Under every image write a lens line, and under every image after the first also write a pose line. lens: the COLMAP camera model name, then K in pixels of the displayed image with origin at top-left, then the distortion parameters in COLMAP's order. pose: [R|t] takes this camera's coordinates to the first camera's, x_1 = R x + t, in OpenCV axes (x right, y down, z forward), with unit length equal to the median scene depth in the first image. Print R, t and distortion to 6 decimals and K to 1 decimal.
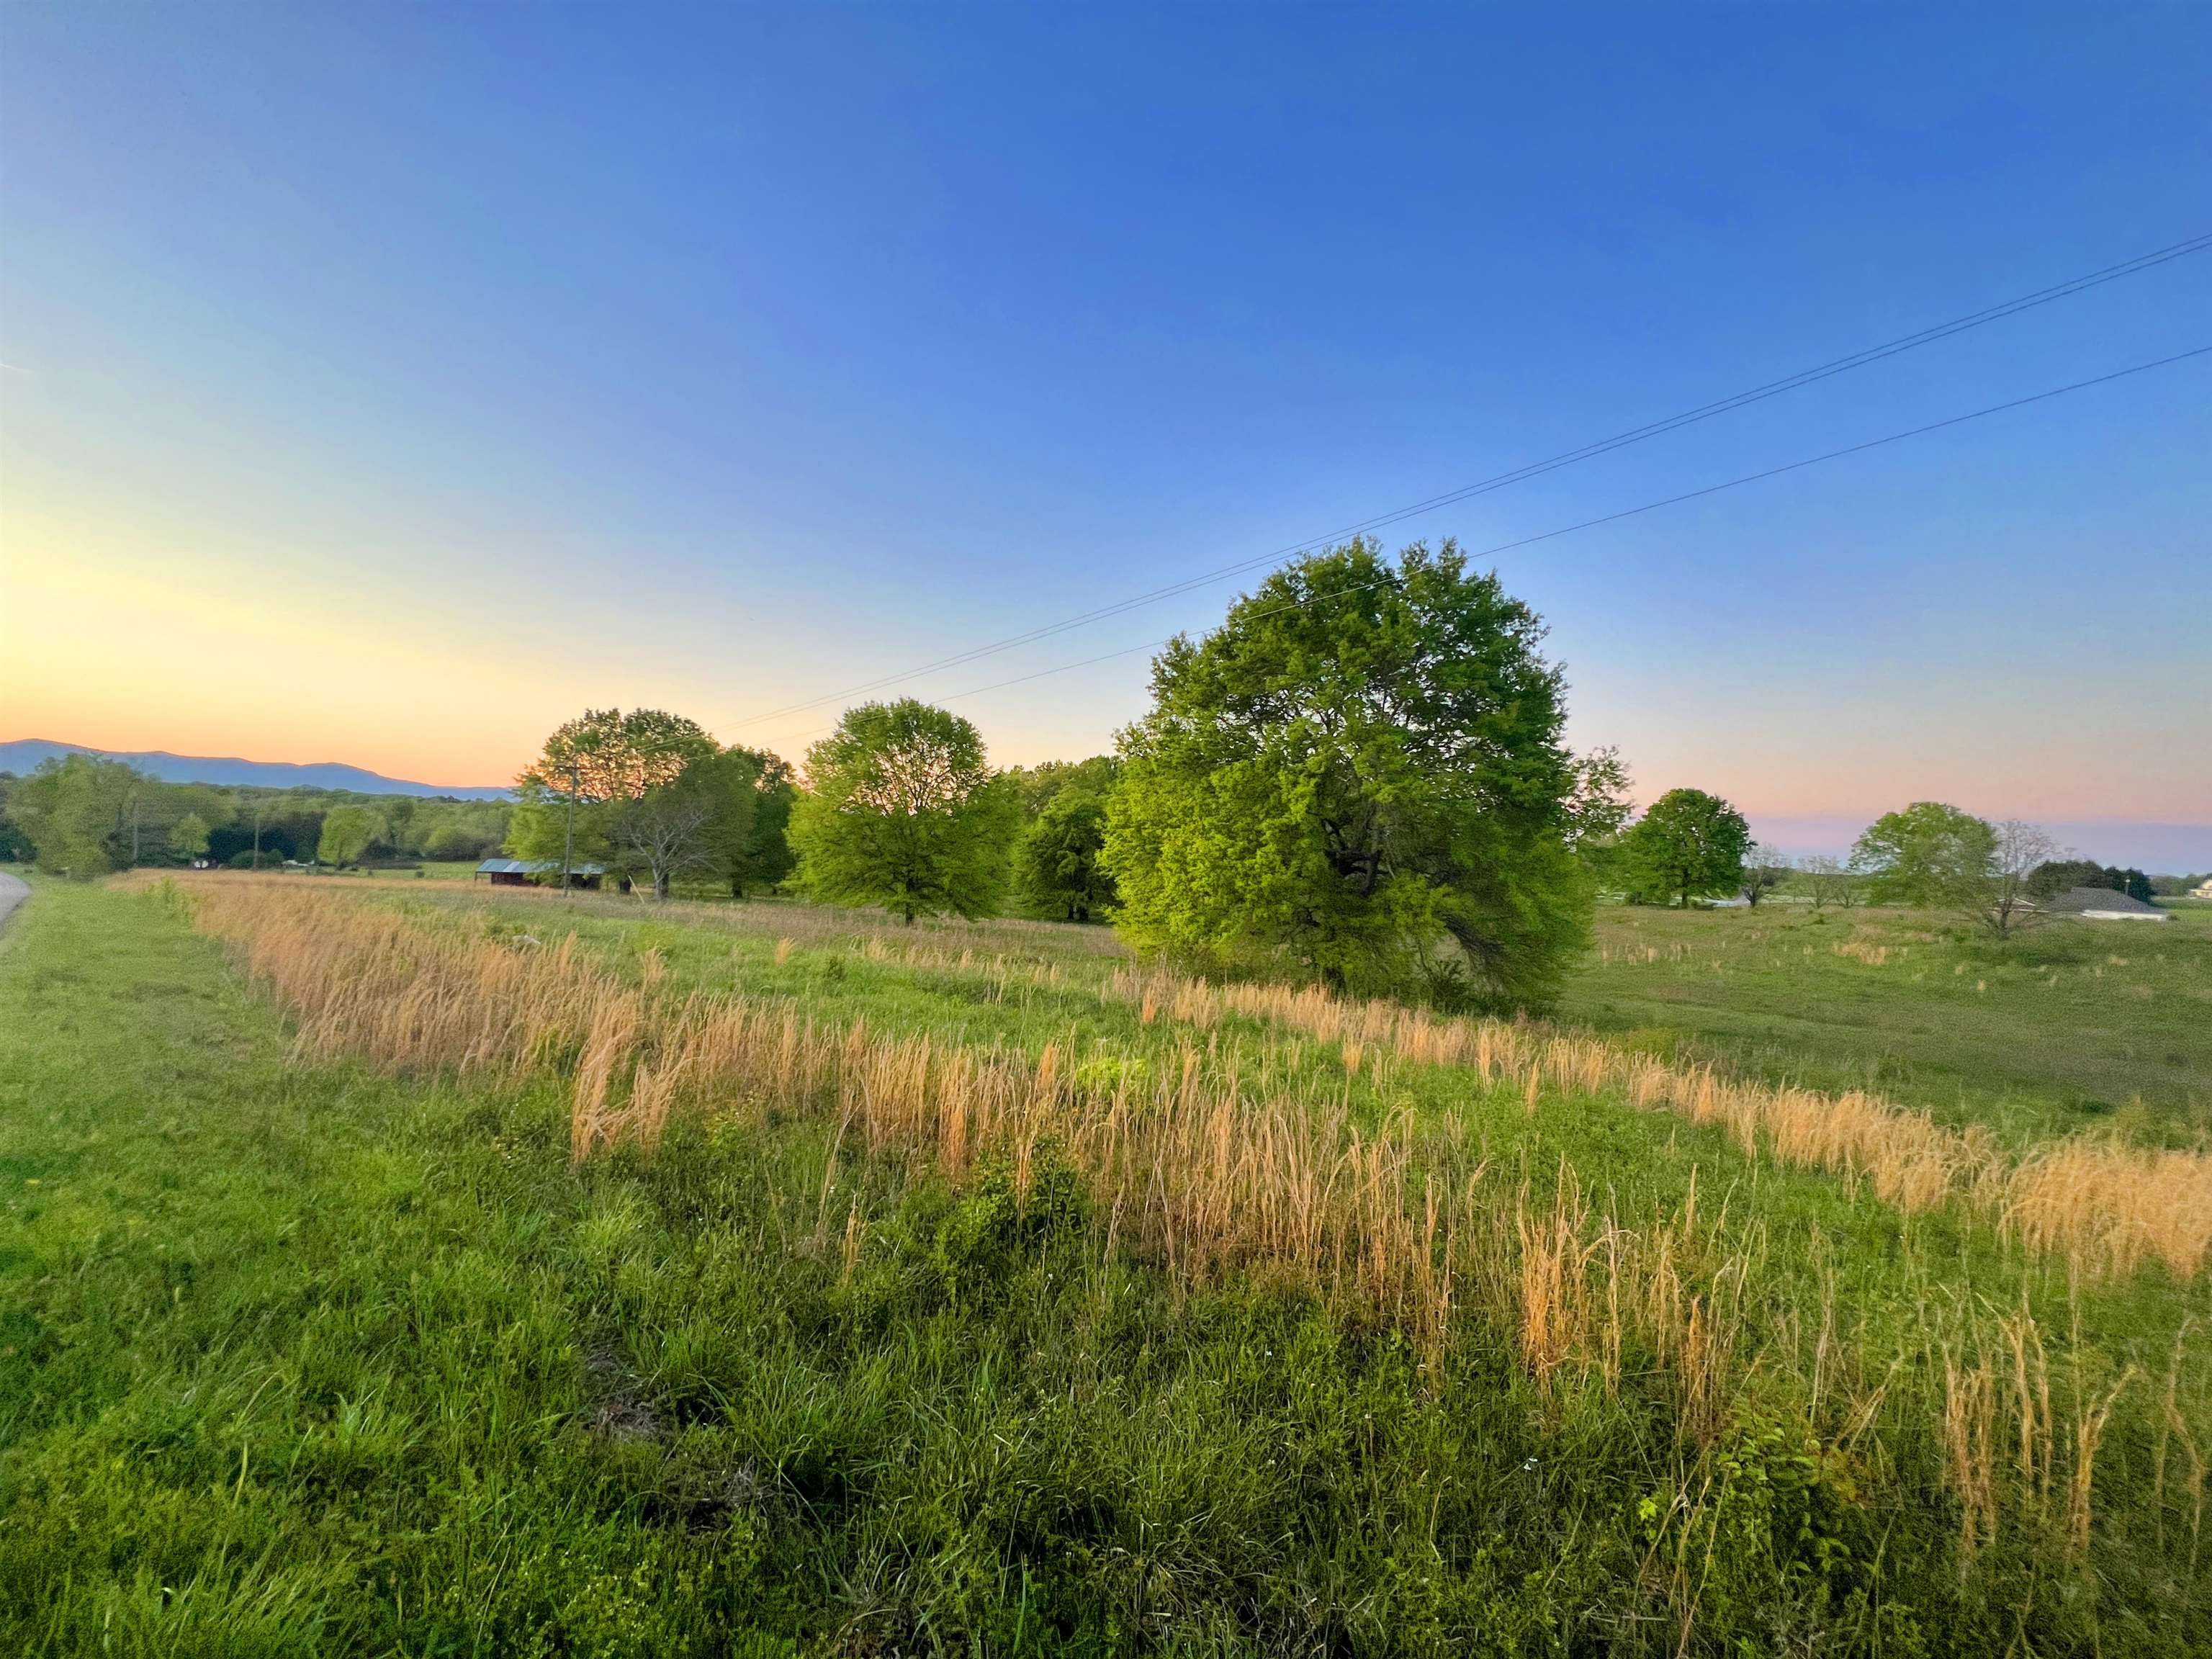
lens RADIAL K [[883.6, 0, 1104.0], [0, 883.6, 830.5], [0, 0, 1]] dist [0.000278, -0.000132]
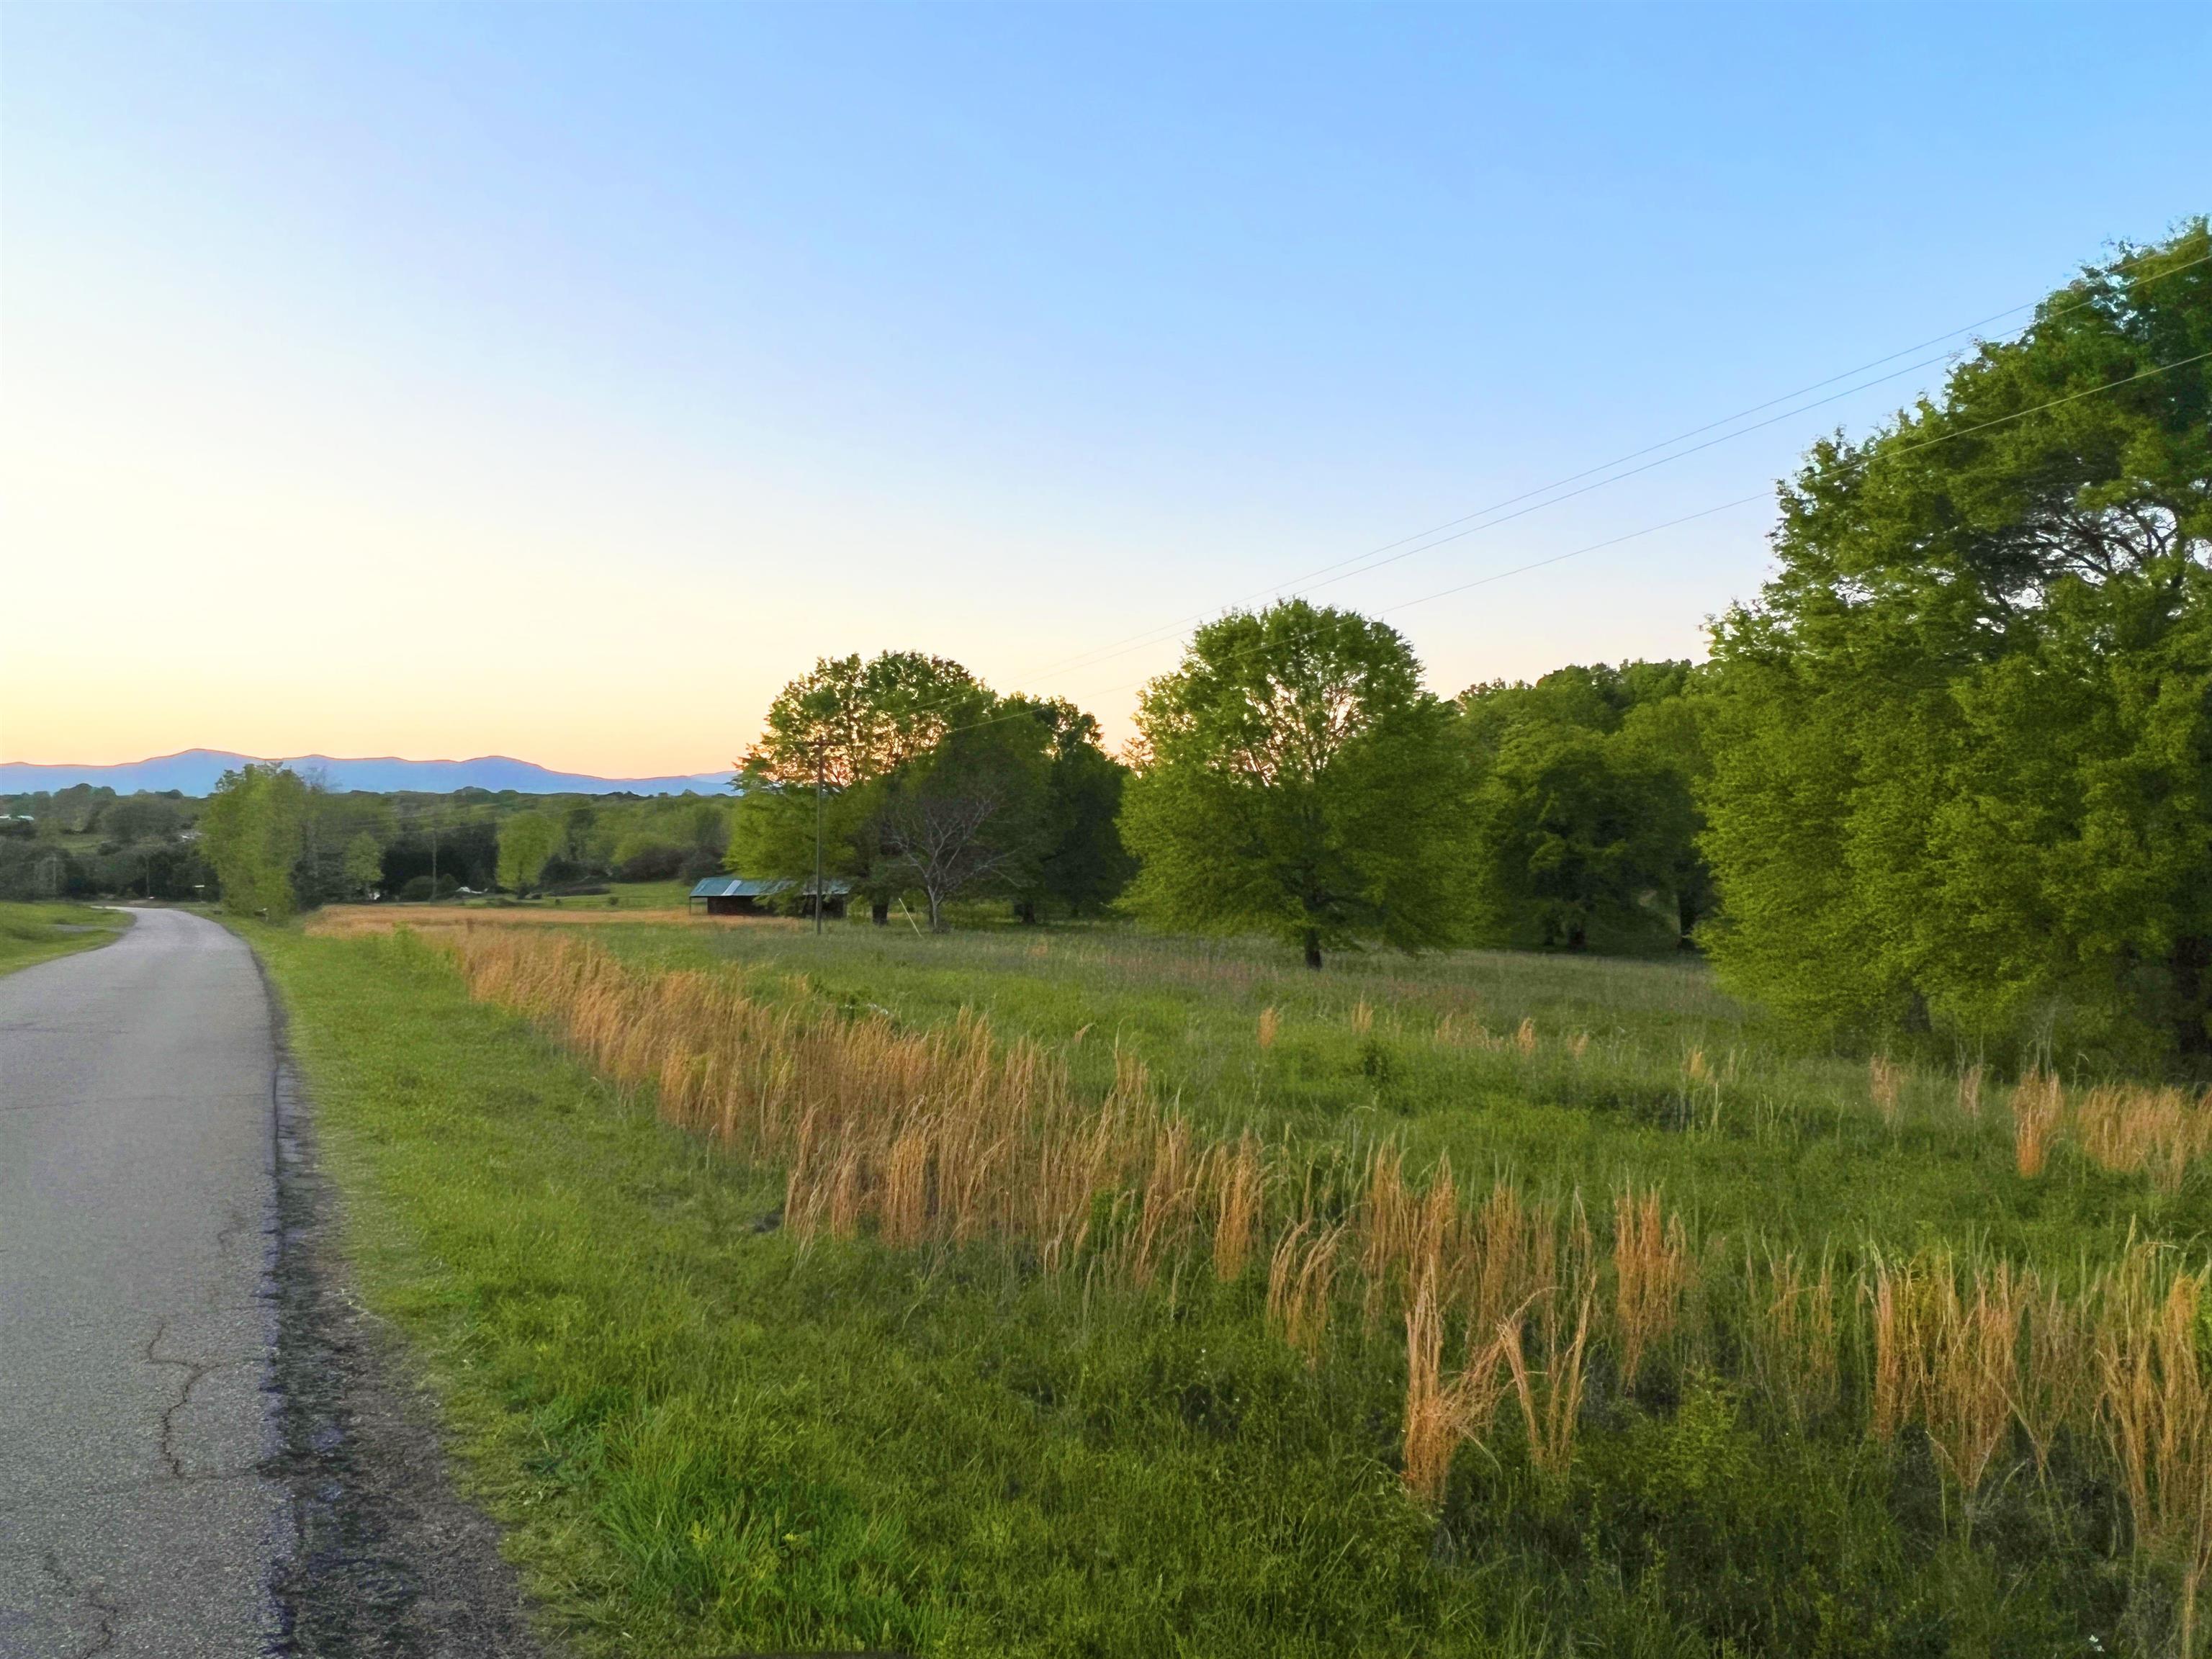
lens RADIAL K [[1416.2, 0, 1109.3], [0, 1416.2, 836.5], [0, 0, 1]] dist [0.003404, -0.003122]
pose [[0.950963, -0.043011, -0.306298, -0.105475], [0.050184, 0.998618, 0.015578, -0.010440], [0.305205, -0.030186, 0.951808, 0.027490]]
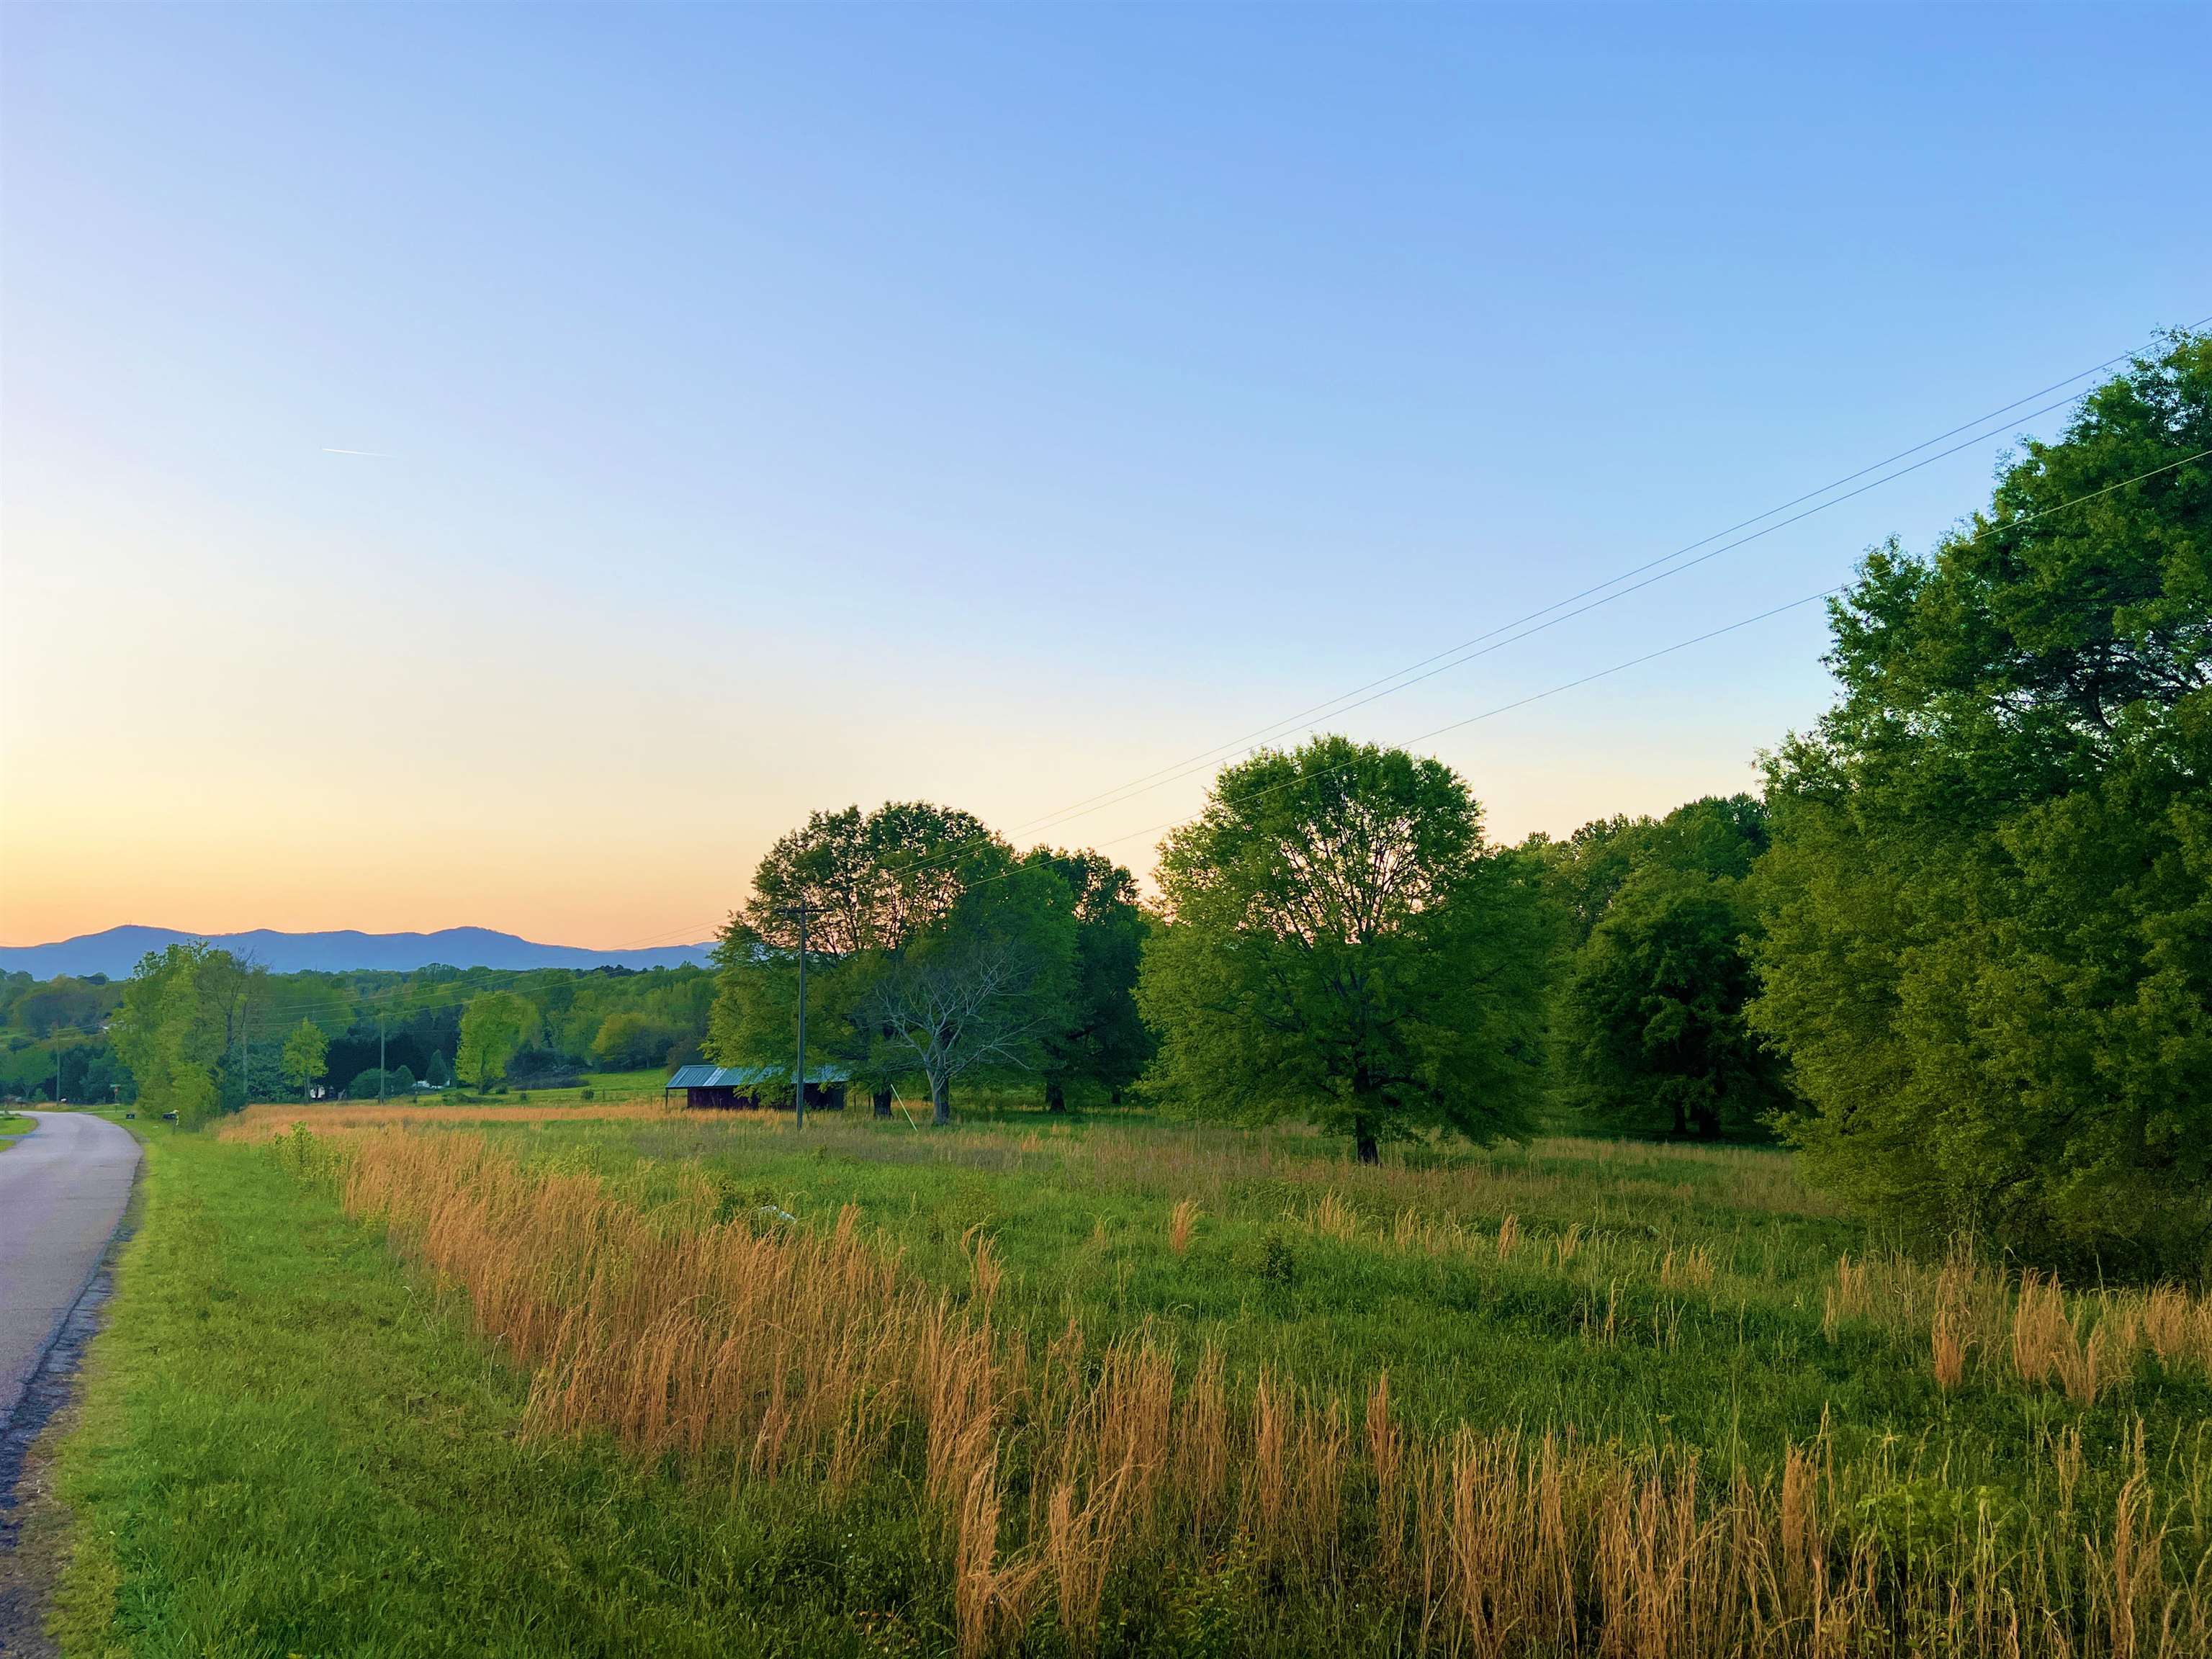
lens RADIAL K [[1653.7, 0, 1094.8], [0, 1653.7, 844.1], [0, 0, 1]] dist [0.076164, -0.080556]
pose [[0.933387, -0.093396, -0.346506, -0.019584], [0.067581, 0.994011, -0.085878, -0.010399], [0.352452, 0.056740, 0.934108, -0.004222]]
